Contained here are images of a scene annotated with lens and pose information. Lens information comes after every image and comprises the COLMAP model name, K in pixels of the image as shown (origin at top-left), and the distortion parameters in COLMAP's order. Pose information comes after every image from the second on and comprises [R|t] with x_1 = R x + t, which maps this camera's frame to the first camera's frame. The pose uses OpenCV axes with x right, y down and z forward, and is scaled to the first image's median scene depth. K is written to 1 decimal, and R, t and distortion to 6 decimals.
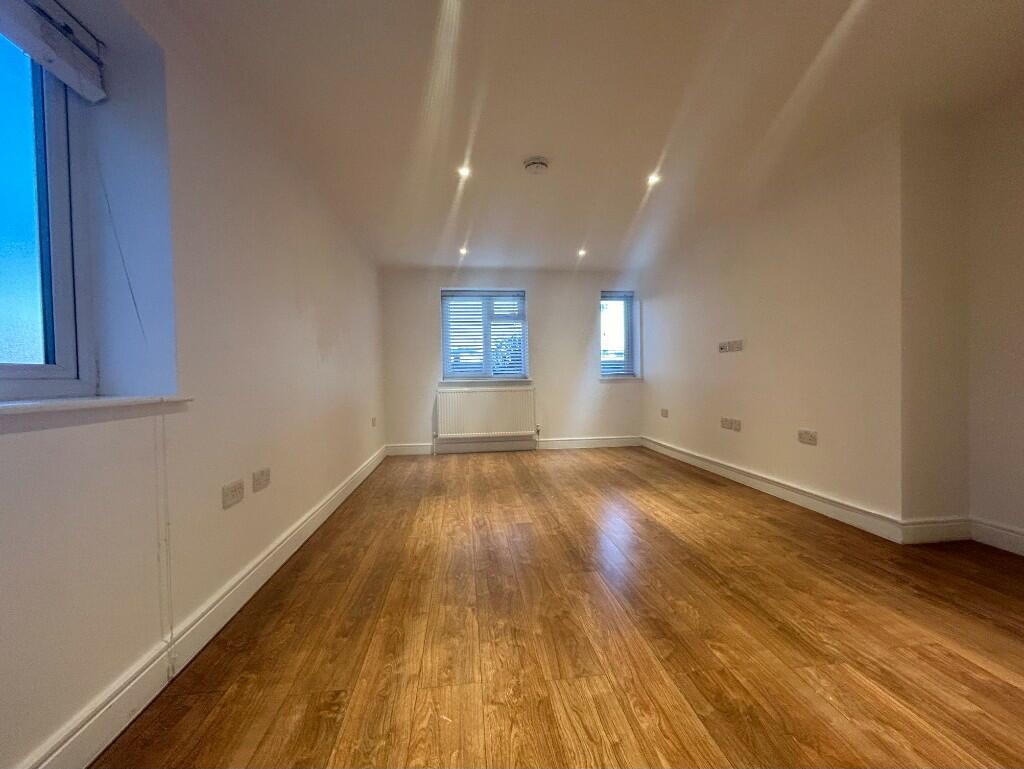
lens RADIAL K [[415.8, 0, 515.6], [0, 415.8, 389.1], [0, 0, 1]] dist [-0.003107, -0.000002]
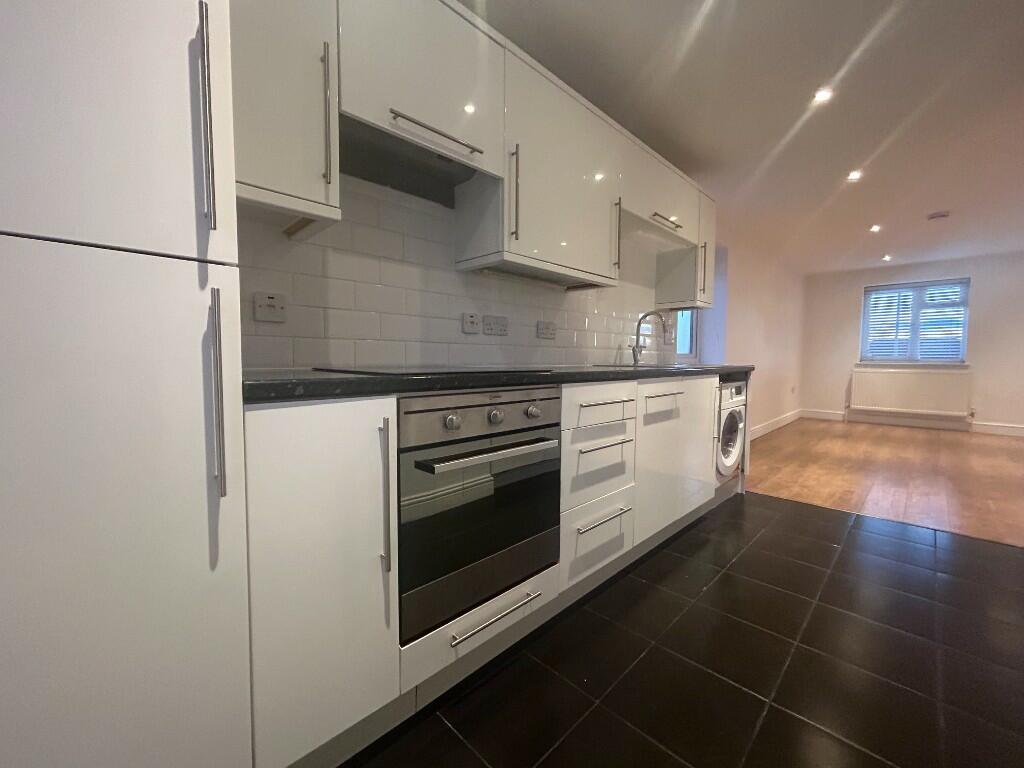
lens RADIAL K [[411.2, 0, 512.0], [0, 411.2, 384.0], [0, 0, 1]] dist [0.000382, 0.000201]
pose [[0.608147, 0.069767, -0.790753, 0.293401], [-0.039348, 0.997555, 0.057751, 0.022859], [0.792849, -0.004007, 0.609406, -0.978901]]
